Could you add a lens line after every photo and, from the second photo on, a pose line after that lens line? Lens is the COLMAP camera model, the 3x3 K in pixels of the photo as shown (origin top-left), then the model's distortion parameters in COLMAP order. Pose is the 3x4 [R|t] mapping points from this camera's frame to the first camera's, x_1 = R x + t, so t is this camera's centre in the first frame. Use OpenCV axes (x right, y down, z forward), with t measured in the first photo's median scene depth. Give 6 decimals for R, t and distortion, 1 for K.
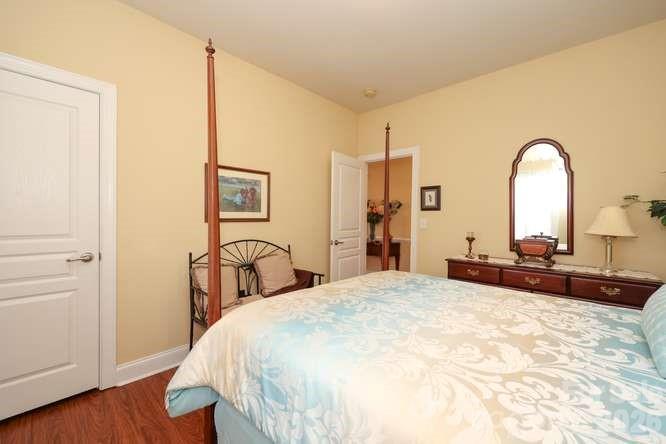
lens RADIAL K [[276.8, 0, 335.6], [0, 276.8, 226.7], [0, 0, 1]] dist [0.023186, -0.000128]
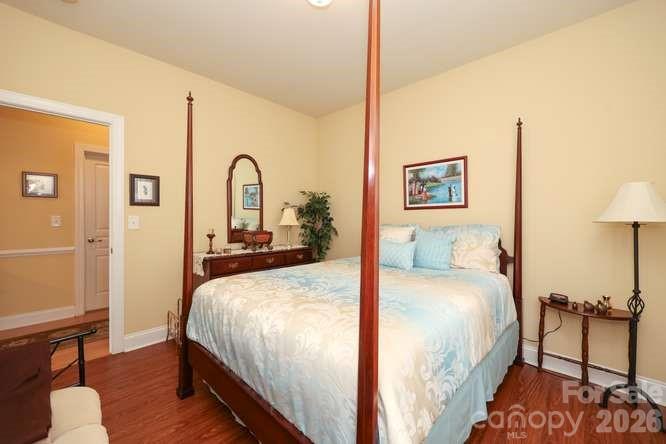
lens RADIAL K [[264.1, 0, 329.4], [0, 264.1, 219.1], [0, 0, 1]] dist [-0.000127, 0.000050]
pose [[0.052293, -0.007978, 0.998600, -0.445029], [0.043937, 0.999018, 0.005681, -0.002262], [-0.997665, 0.043579, 0.052592, 0.519823]]
